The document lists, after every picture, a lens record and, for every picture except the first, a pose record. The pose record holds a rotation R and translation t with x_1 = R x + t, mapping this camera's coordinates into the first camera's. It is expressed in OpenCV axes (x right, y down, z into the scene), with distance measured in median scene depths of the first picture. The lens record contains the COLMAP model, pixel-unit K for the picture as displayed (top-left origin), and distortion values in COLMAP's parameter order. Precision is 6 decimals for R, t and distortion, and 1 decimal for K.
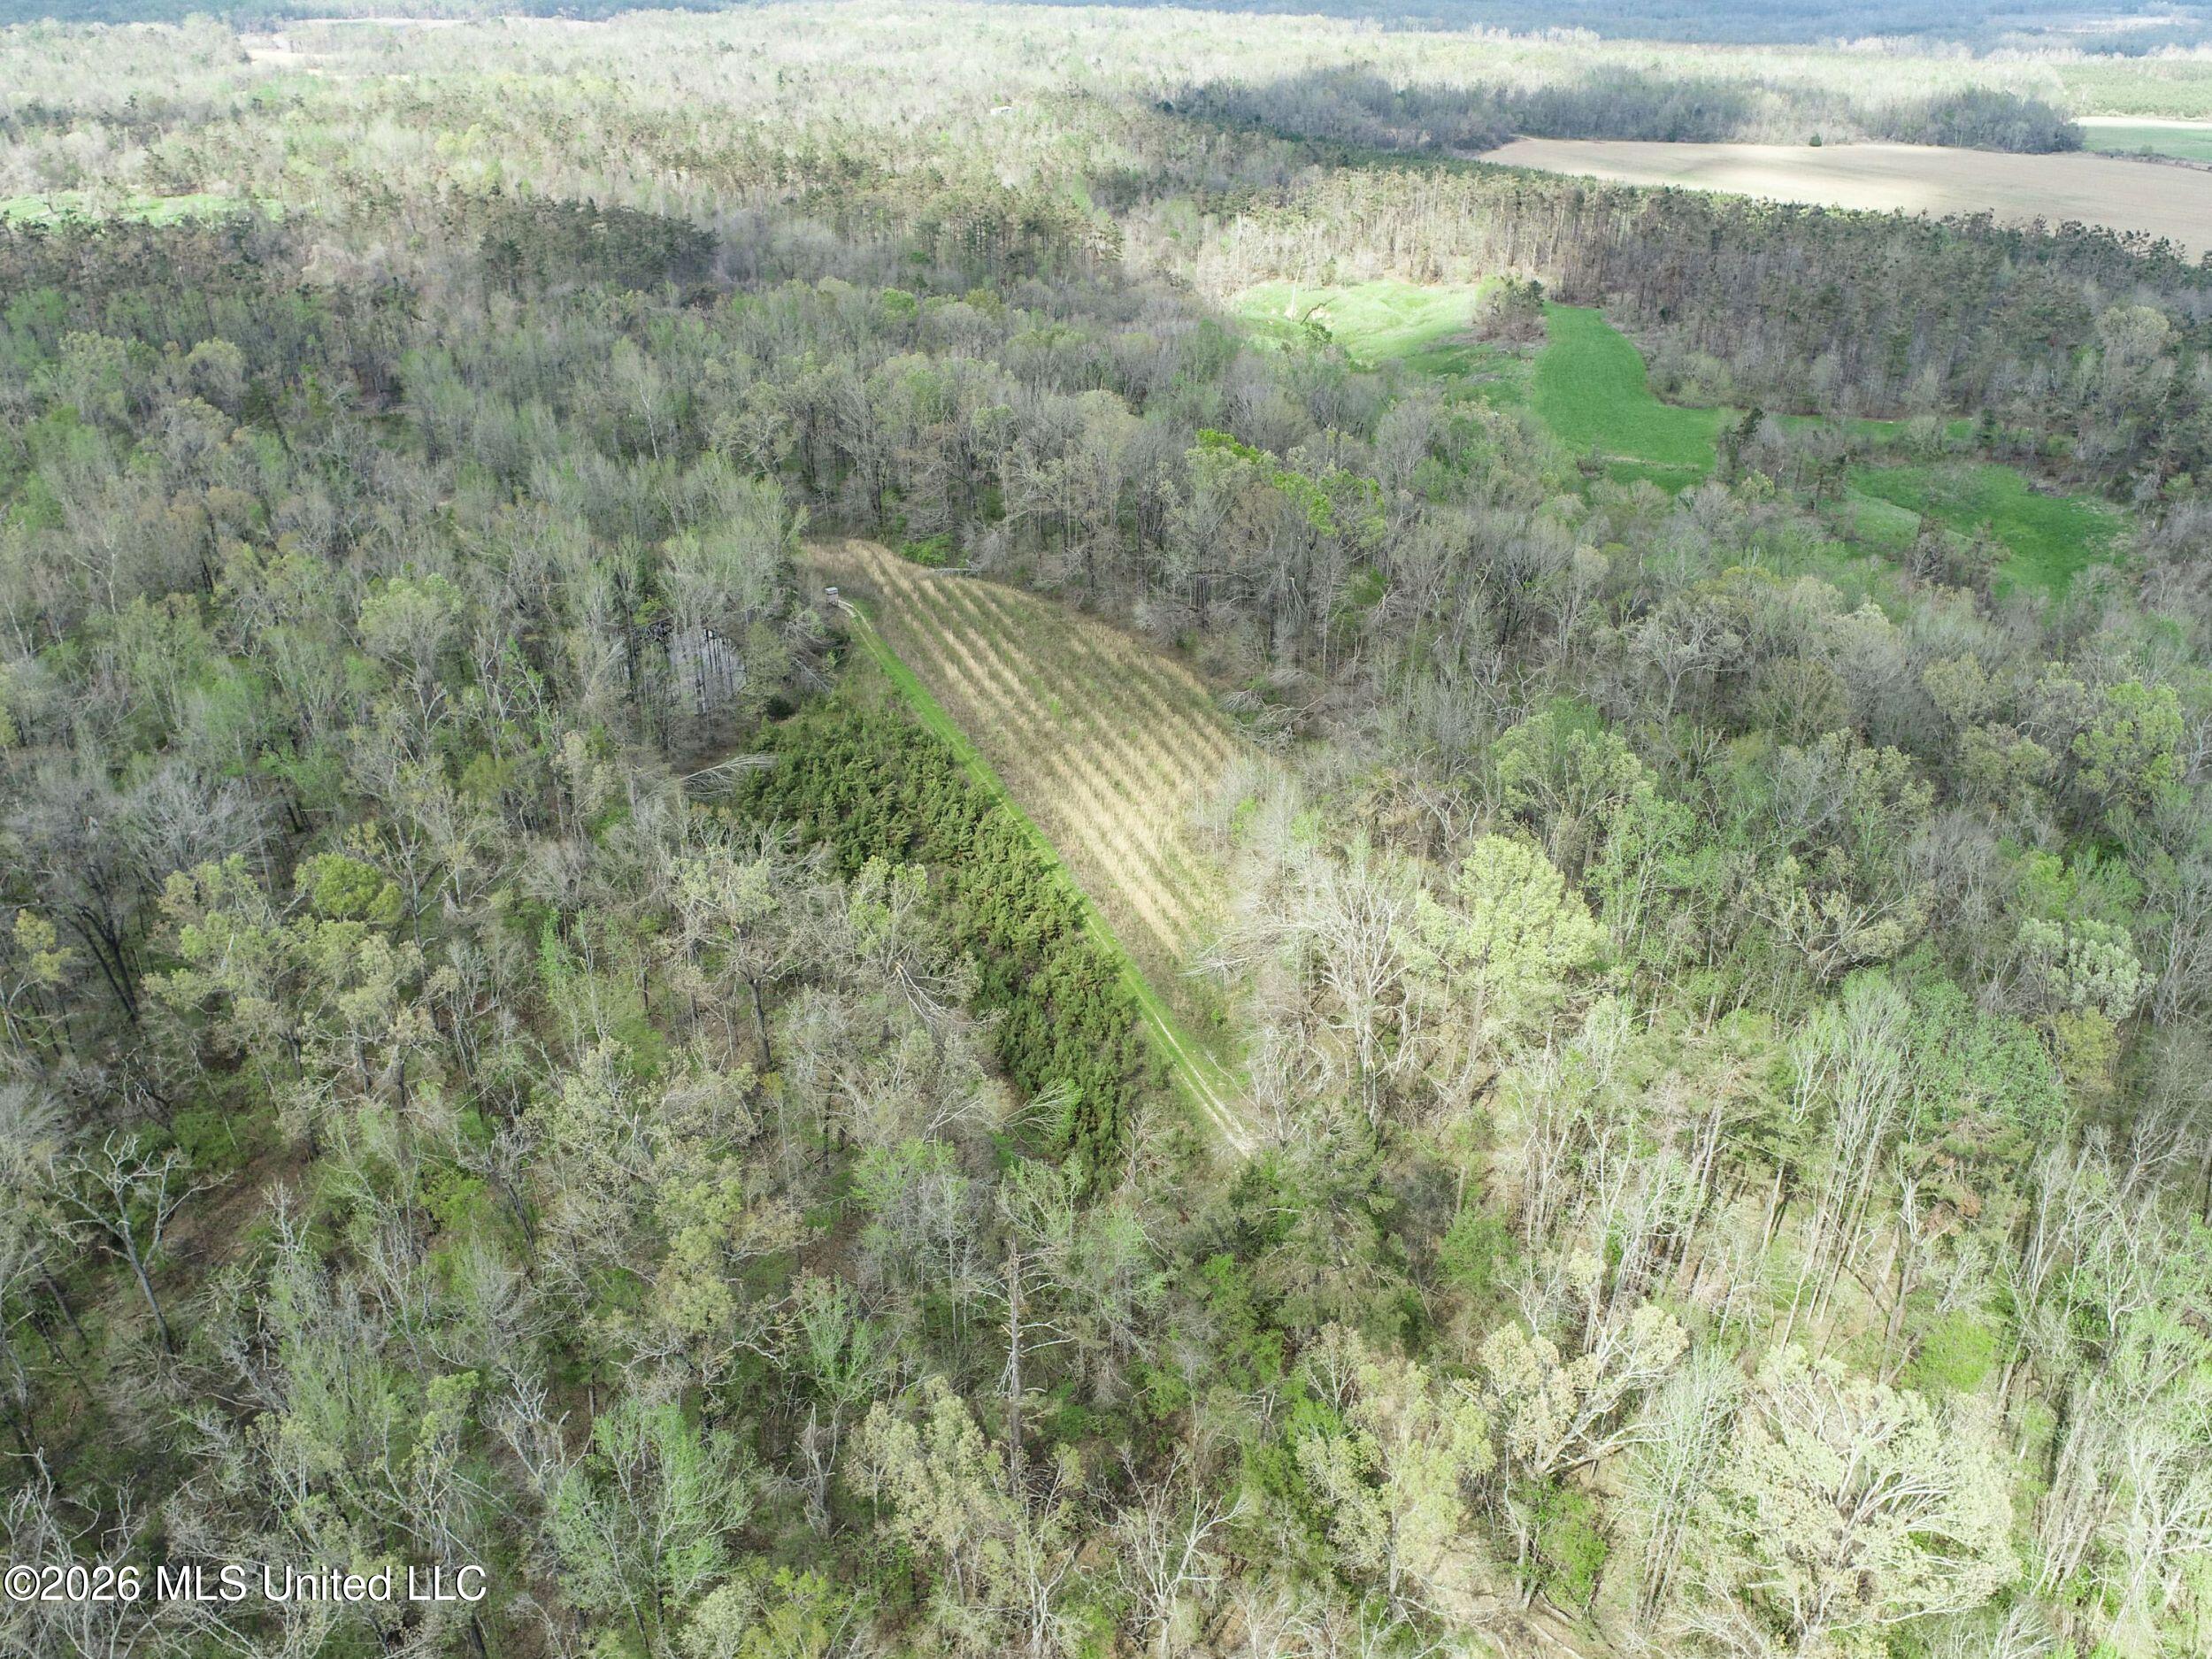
lens RADIAL K [[1672.3, 0, 1106.9], [0, 1672.3, 829.7], [0, 0, 1]] dist [-0.016839, 0.006107]
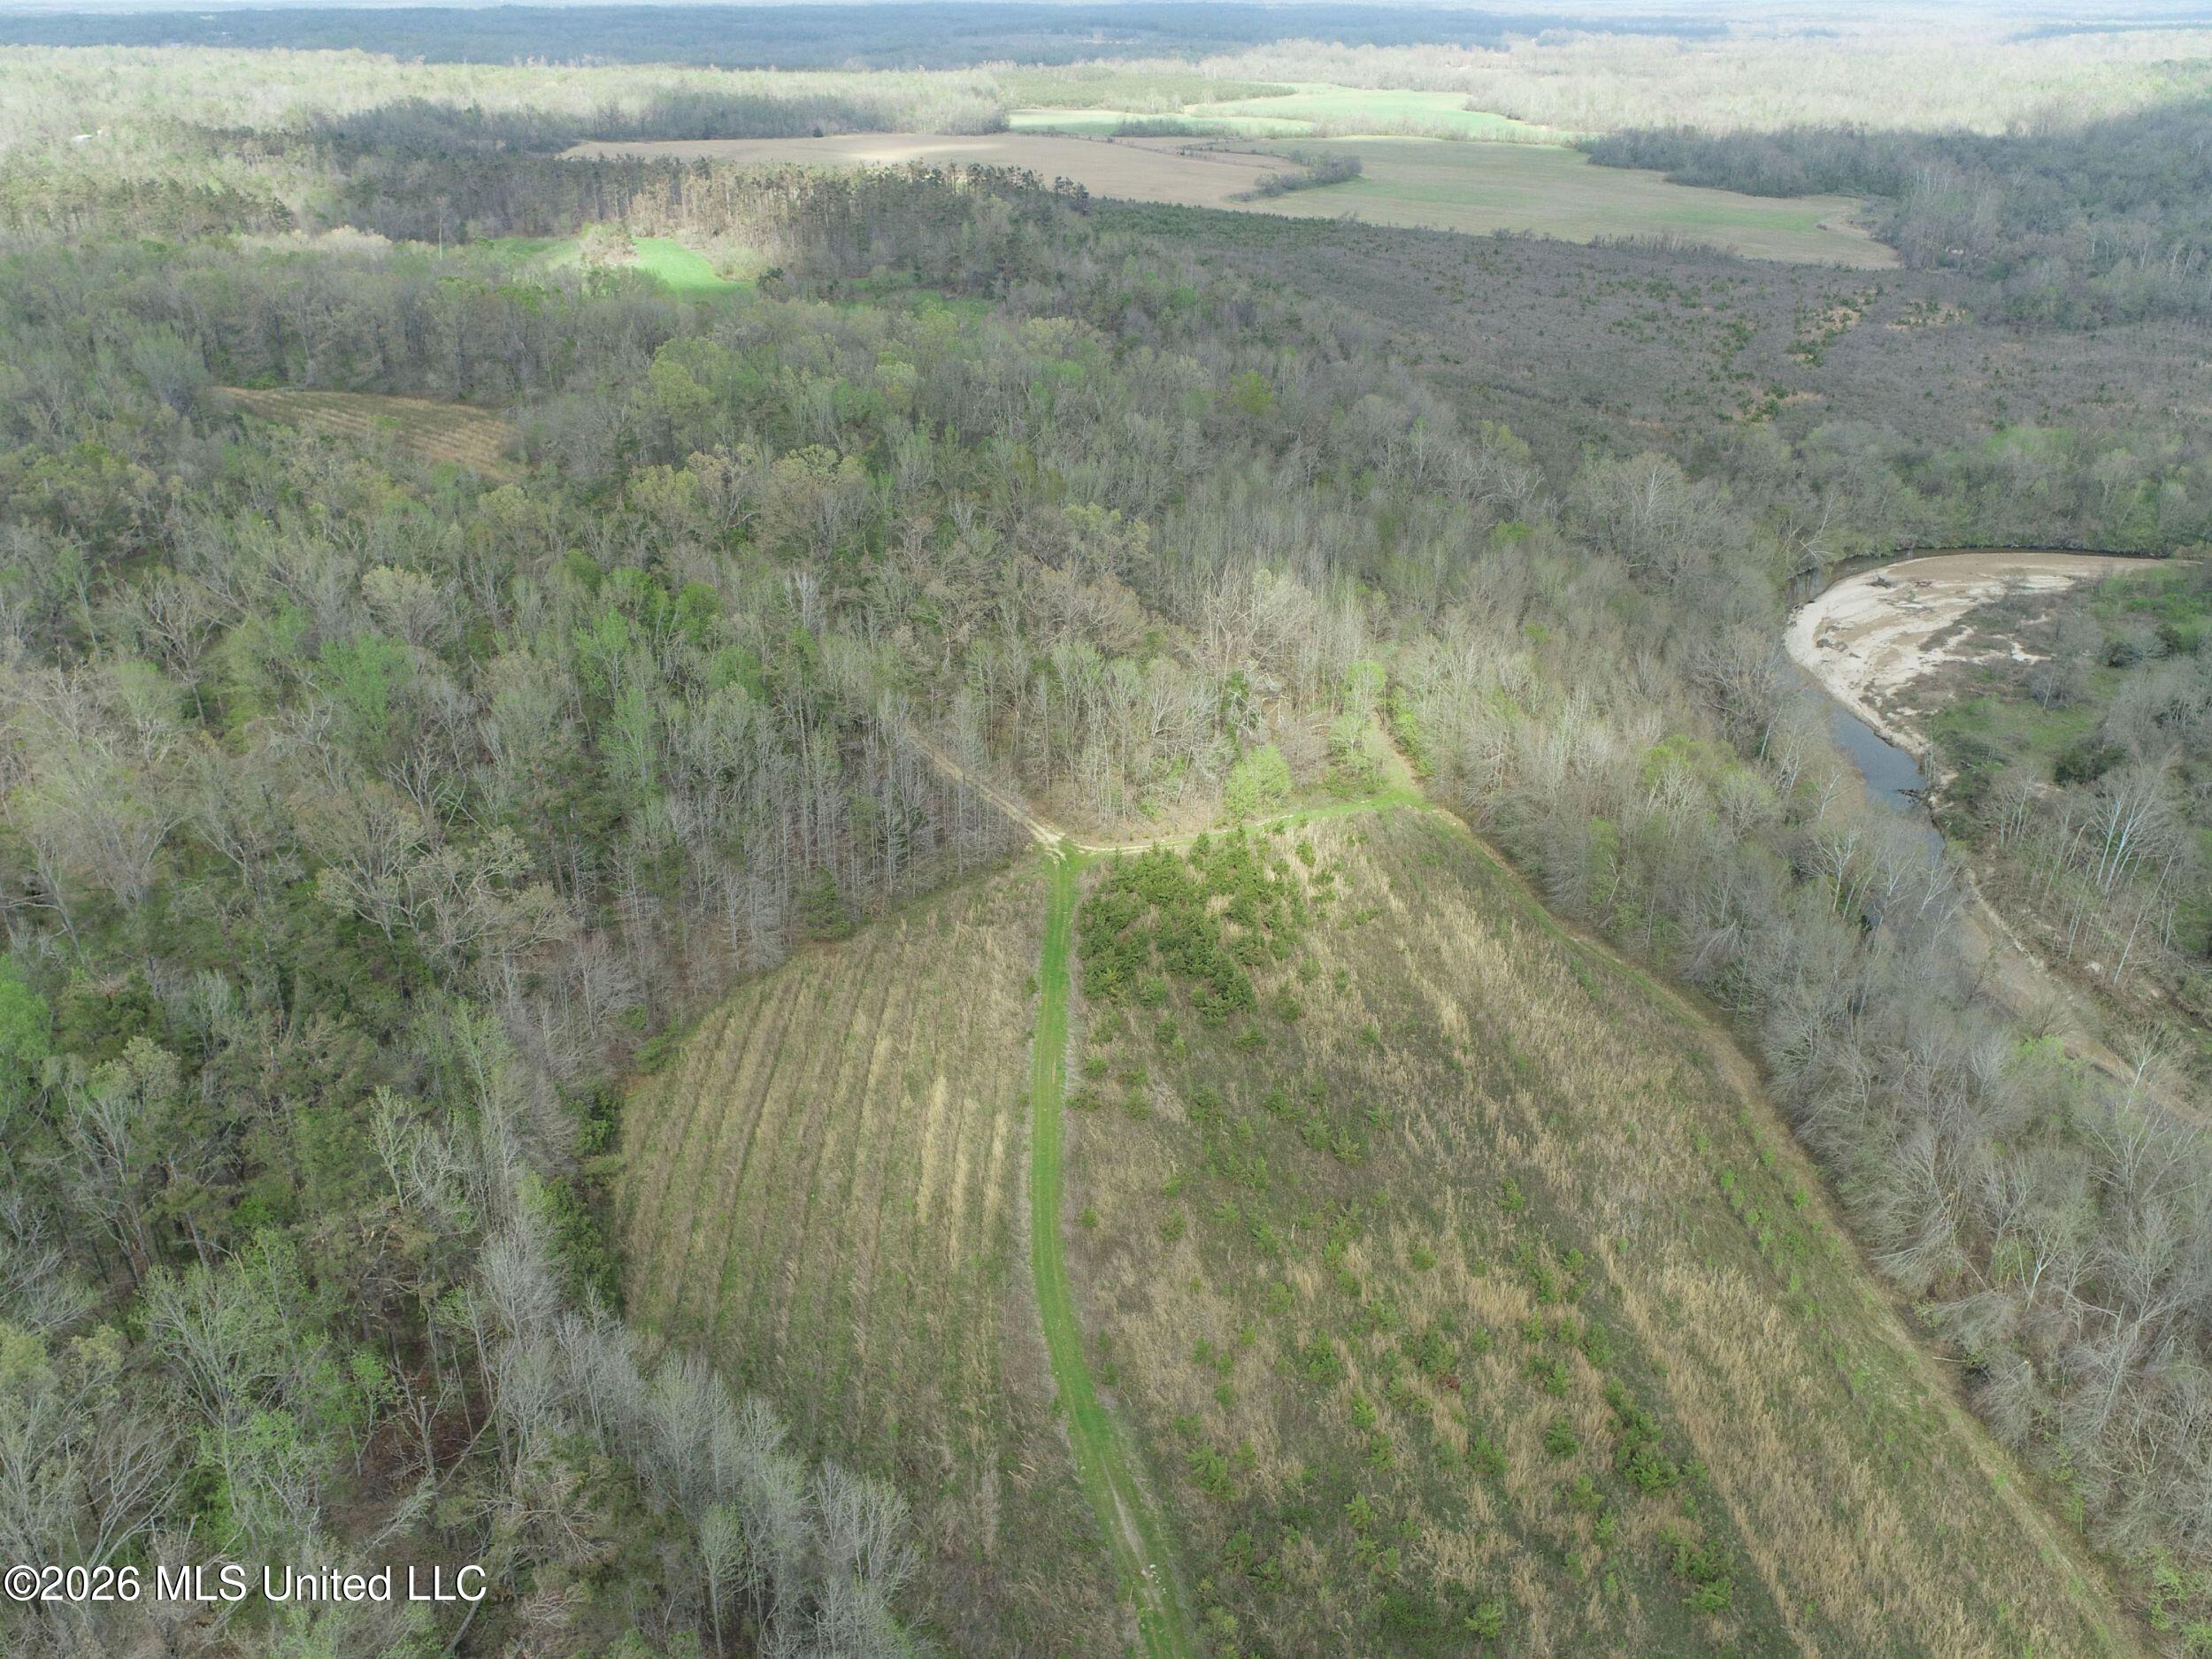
lens RADIAL K [[1672.3, 0, 1105.4], [0, 1672.3, 828.8], [0, 0, 1]] dist [-0.016839, 0.006107]
pose [[0.870255, -0.220709, 0.440390, -0.103614], [0.228736, 0.972839, 0.035551, 0.183456], [-0.436275, 0.069794, 0.897102, -0.343561]]
